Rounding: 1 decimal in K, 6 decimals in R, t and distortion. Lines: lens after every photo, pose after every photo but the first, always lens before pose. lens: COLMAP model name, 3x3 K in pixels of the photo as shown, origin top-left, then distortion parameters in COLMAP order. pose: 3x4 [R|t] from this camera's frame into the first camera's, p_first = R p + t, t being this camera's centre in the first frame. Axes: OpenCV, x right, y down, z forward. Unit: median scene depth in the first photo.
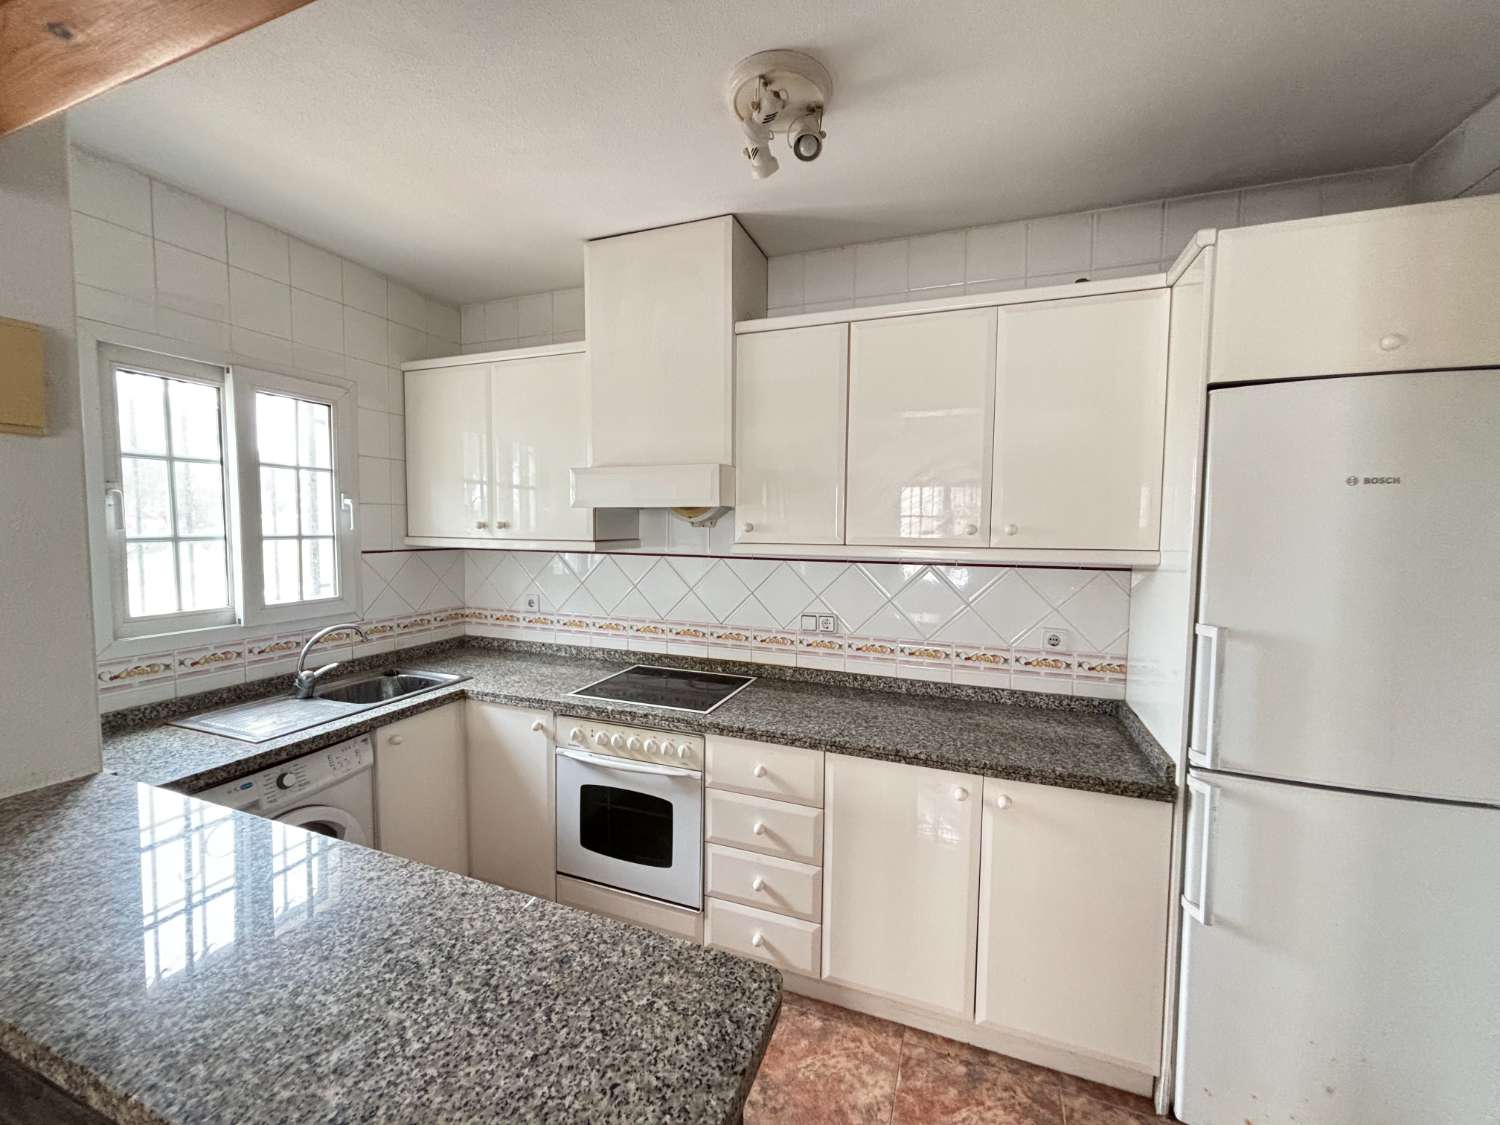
lens RADIAL K [[608.7, 0, 756.2], [0, 608.7, 563.5], [0, 0, 1]] dist [0.002226, -0.000558]
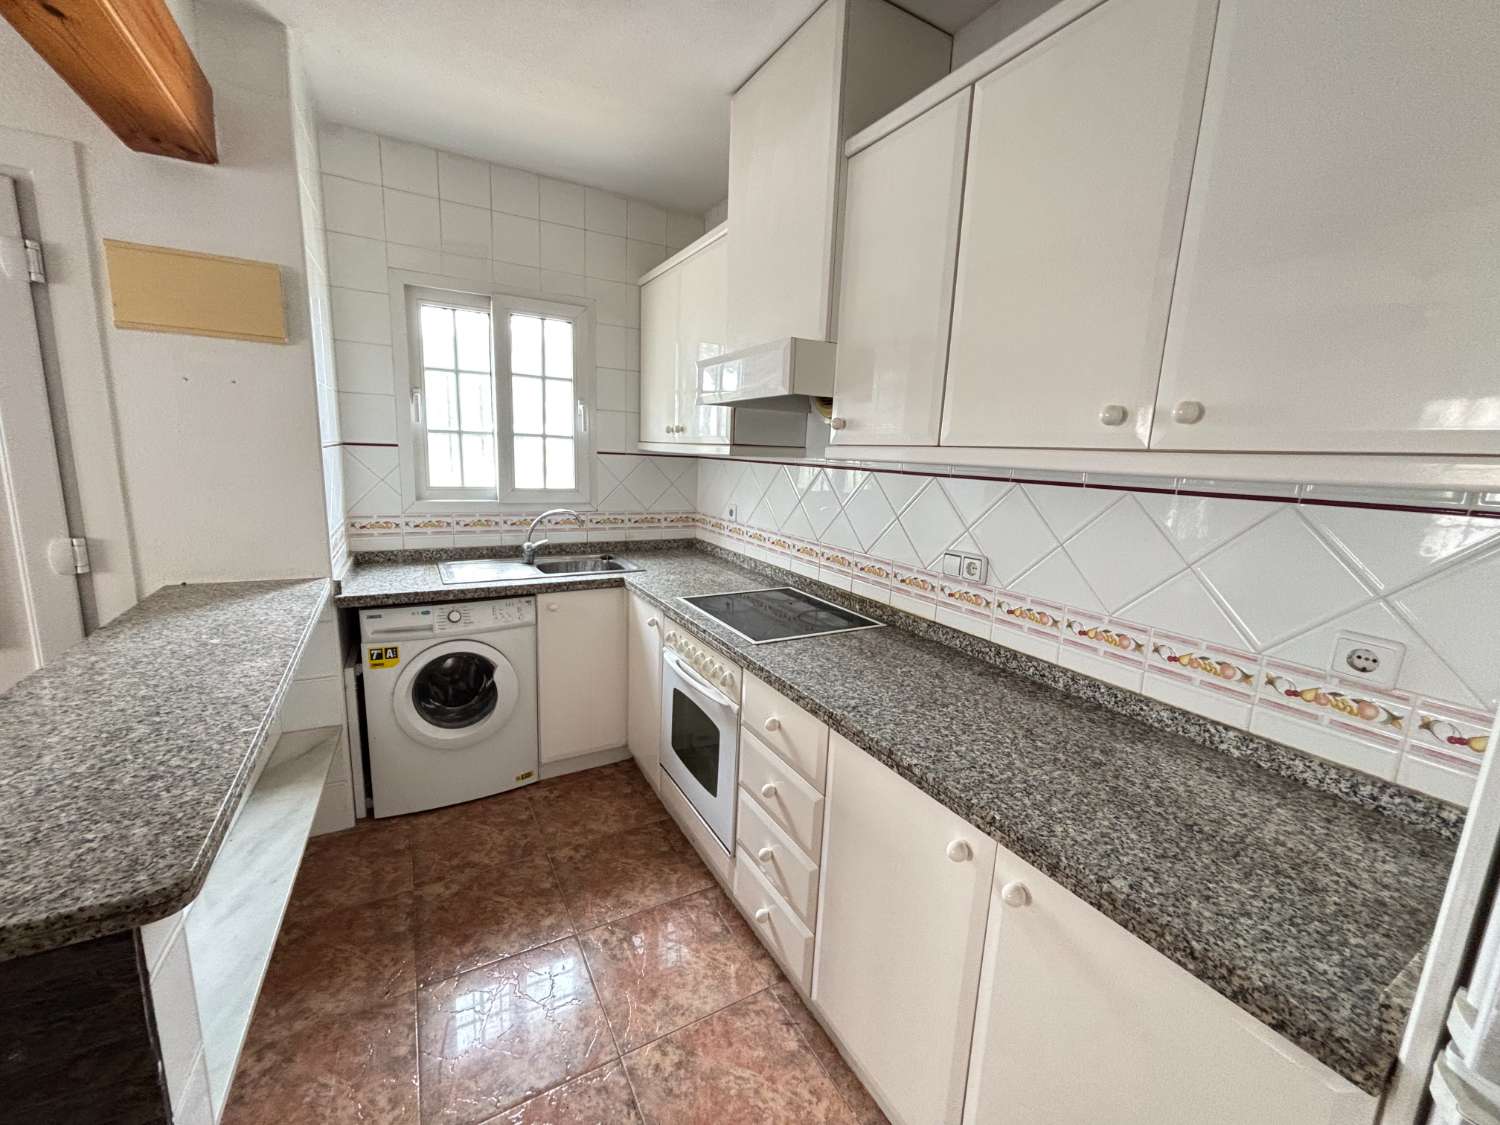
lens RADIAL K [[608.7, 0, 754.5], [0, 608.7, 565.0], [0, 0, 1]] dist [0.002226, -0.000558]
pose [[0.768124, 0.139689, -0.624878, 0.411344], [-0.076798, 0.988967, 0.126676, 0.027986], [0.635679, -0.049314, 0.770377, 0.329132]]
